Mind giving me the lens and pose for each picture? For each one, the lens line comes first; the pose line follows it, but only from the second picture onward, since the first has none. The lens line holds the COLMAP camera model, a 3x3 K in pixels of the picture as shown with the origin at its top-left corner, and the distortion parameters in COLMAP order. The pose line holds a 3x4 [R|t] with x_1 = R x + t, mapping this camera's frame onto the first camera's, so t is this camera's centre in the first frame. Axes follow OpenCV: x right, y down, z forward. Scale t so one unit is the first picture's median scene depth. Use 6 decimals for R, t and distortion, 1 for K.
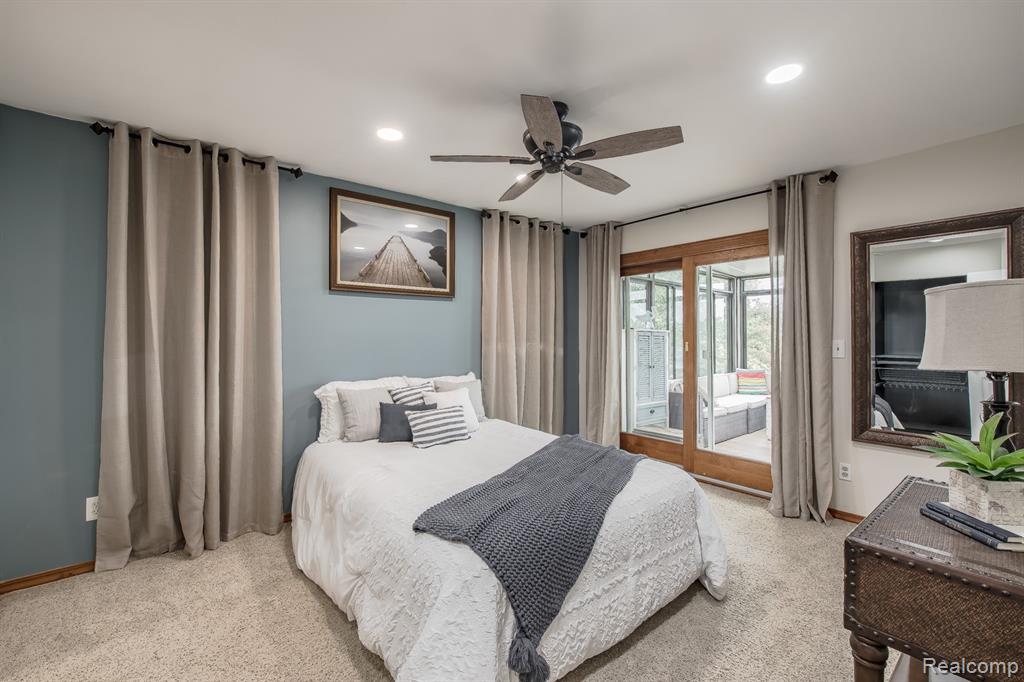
lens RADIAL K [[440.8, 0, 516.9], [0, 440.8, 338.5], [0, 0, 1]] dist [0.000857, -0.000157]
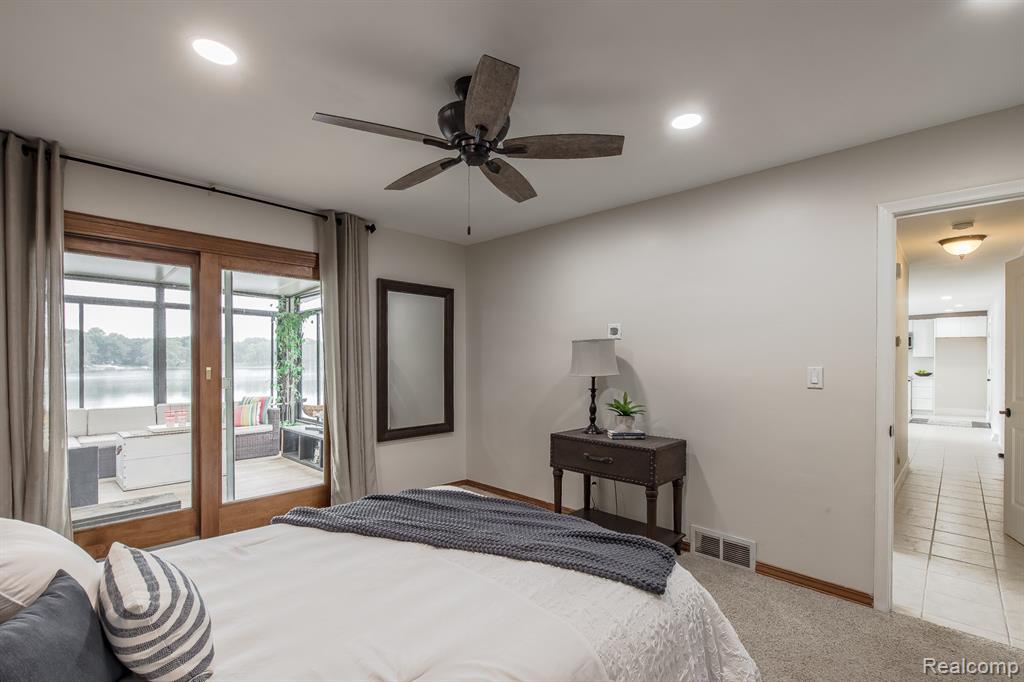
lens RADIAL K [[453.1, 0, 485.4], [0, 453.1, 350.3], [0, 0, 1]] dist [0.001398, 0.000096]
pose [[-0.075609, 0.004380, 0.997128, -0.502297], [-0.010485, 0.999932, -0.005187, -0.027032], [-0.997082, -0.010847, -0.075558, 0.714320]]
